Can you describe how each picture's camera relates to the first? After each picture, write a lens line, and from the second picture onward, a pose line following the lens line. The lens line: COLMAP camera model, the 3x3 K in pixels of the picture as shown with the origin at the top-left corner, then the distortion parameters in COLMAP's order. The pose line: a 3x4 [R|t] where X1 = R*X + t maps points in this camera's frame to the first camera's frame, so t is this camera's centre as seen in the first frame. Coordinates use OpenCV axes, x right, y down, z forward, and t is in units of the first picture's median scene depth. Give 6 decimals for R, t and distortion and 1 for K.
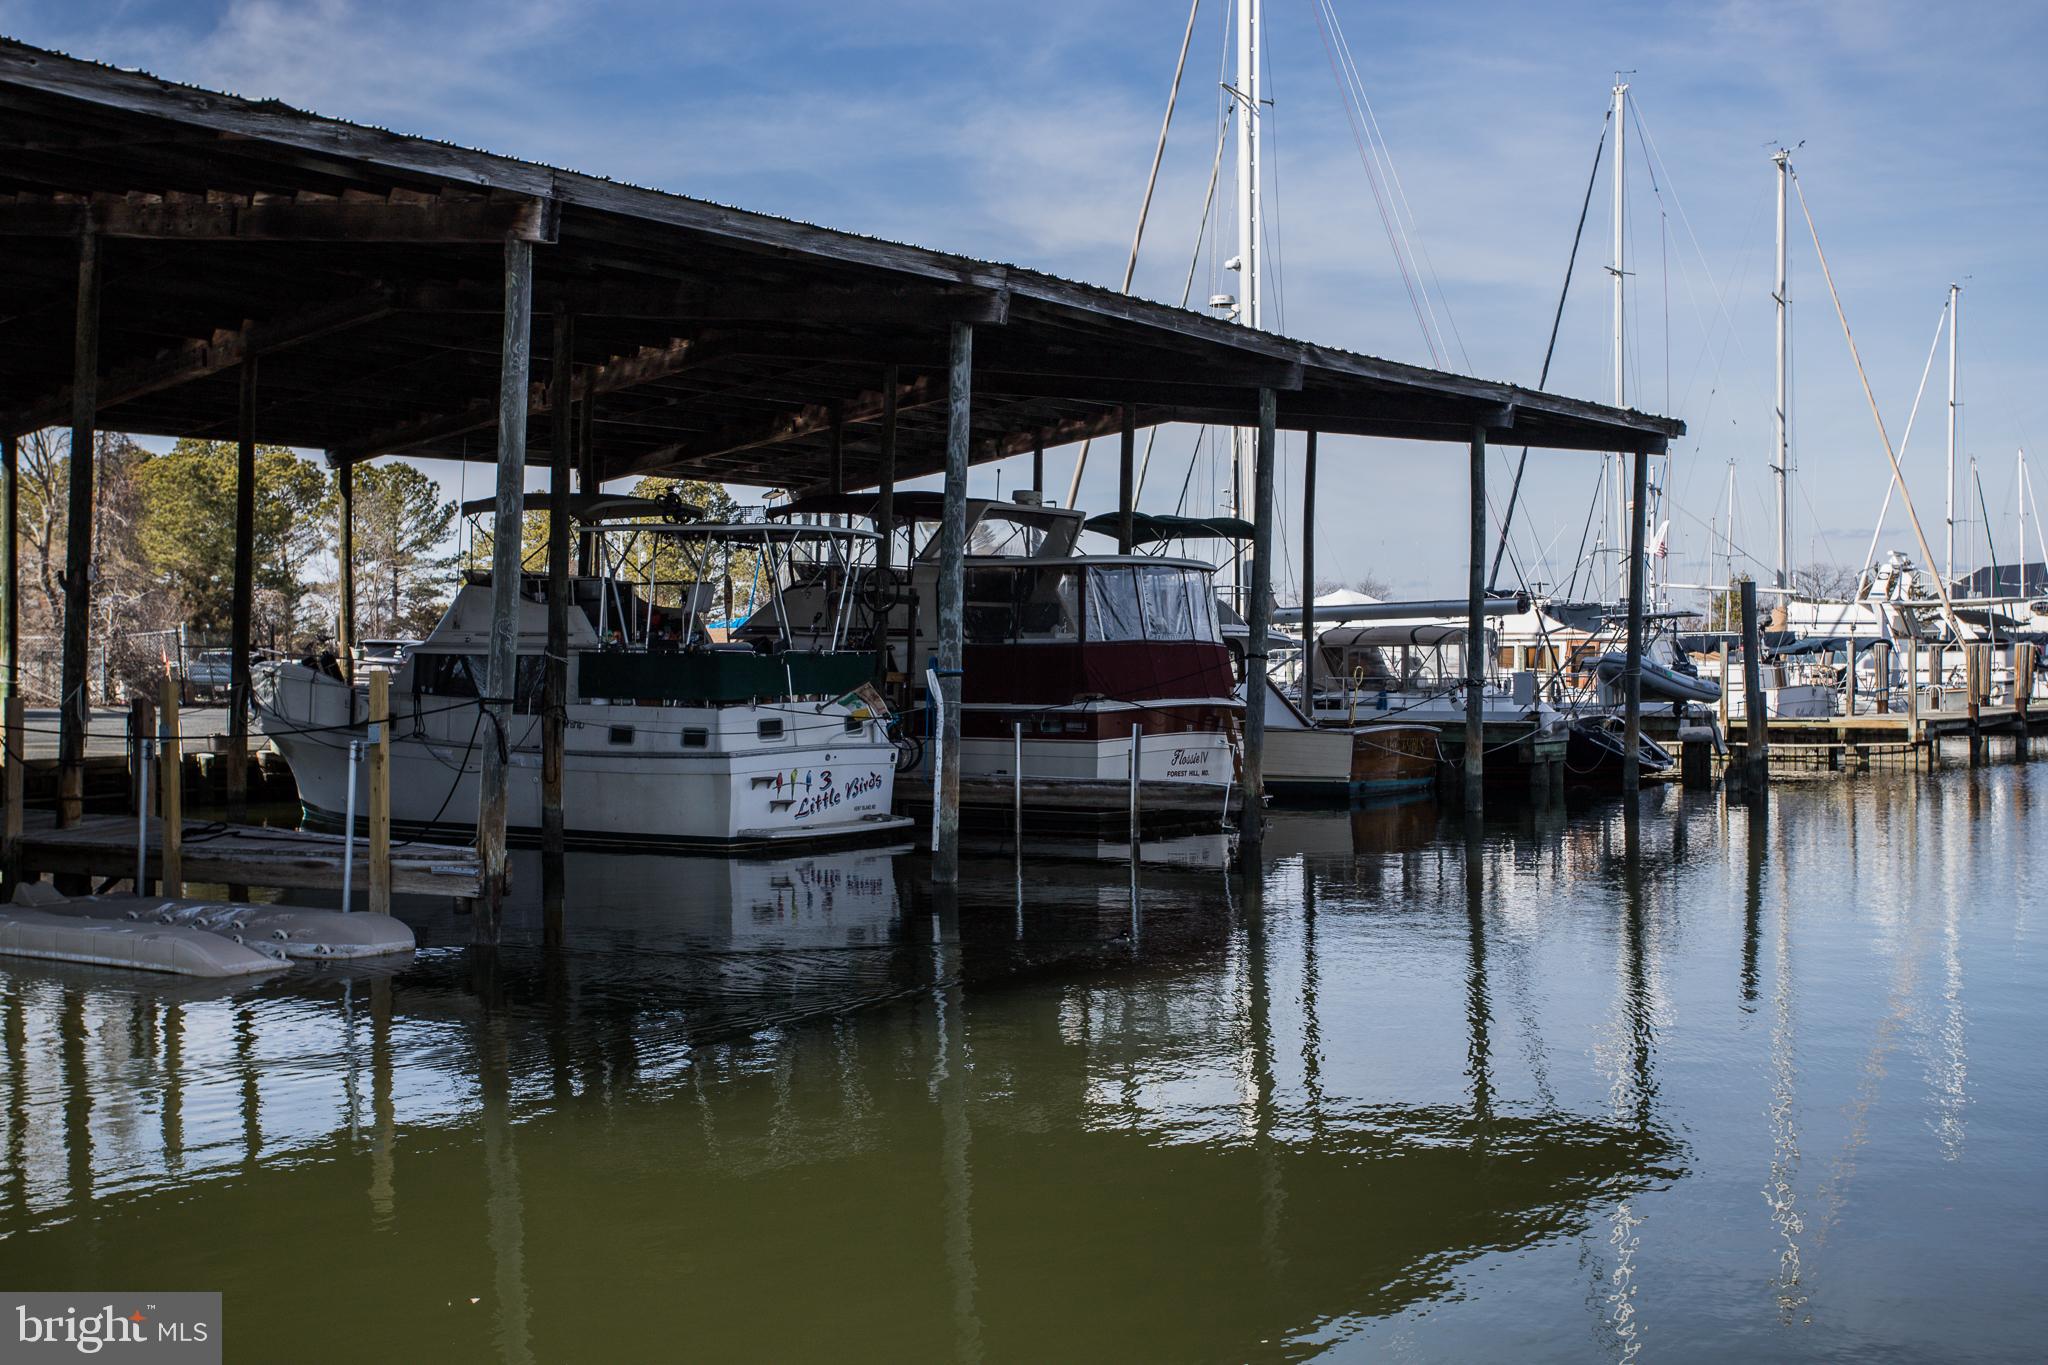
lens RADIAL K [[2357.6, 0, 1024.0], [0, 2357.6, 682.5], [0, 0, 1]] dist [0.045734, 0.019782]
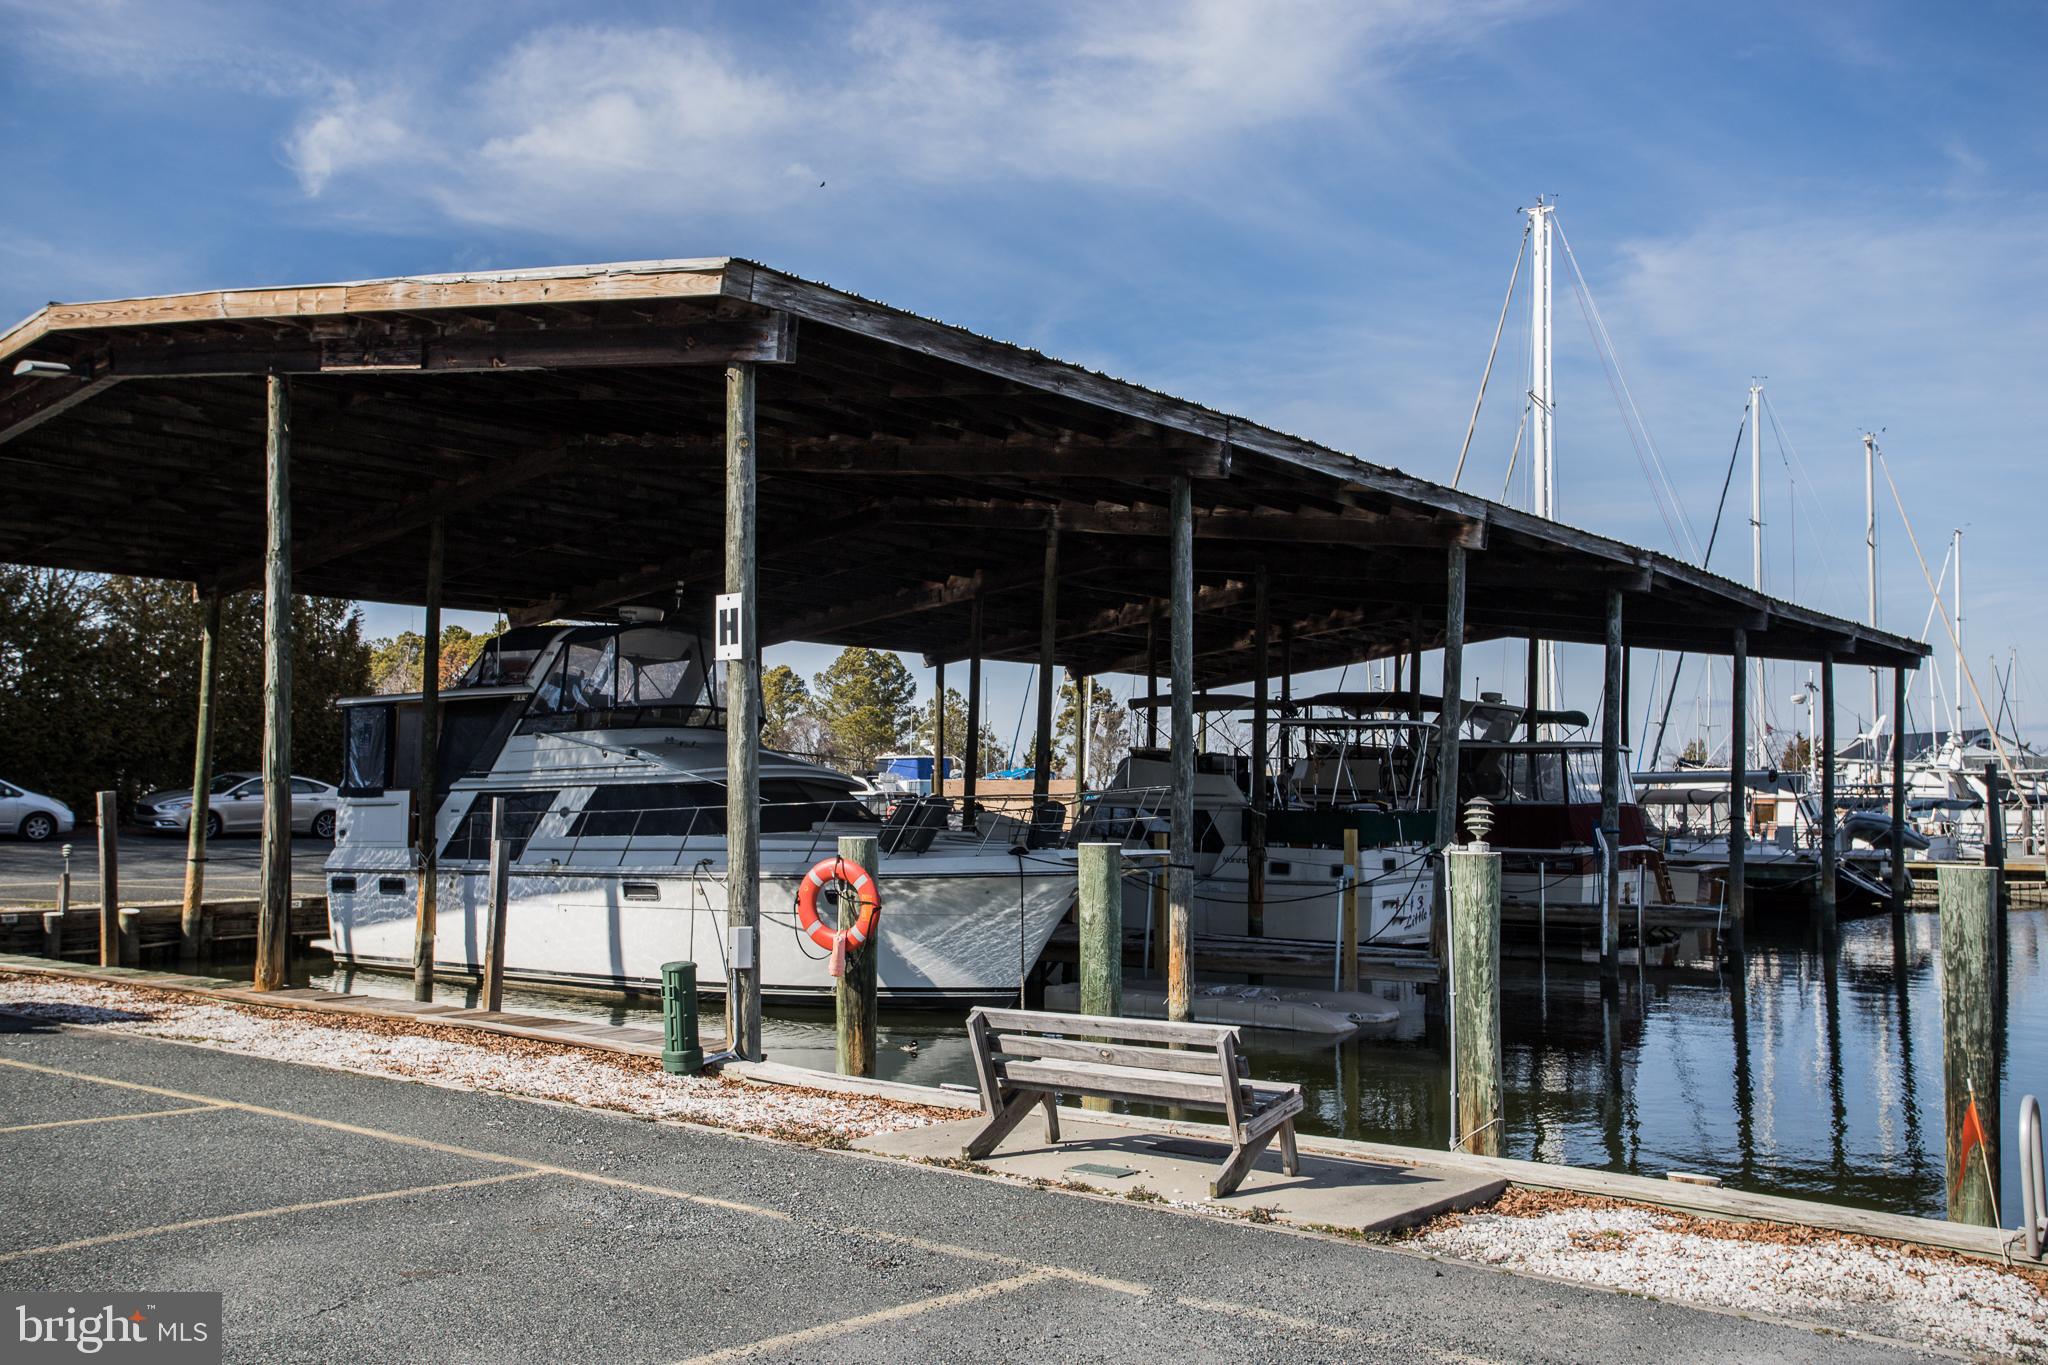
lens RADIAL K [[1892.6, 0, 1024.0], [0, 1892.6, 682.5], [0, 0, 1]] dist [0.001111, 0.088313]
pose [[0.999913, 0.011120, -0.007122, -0.302998], [-0.011588, 0.997518, -0.069455, -0.007831], [0.006332, 0.069531, 0.997560, -0.130608]]
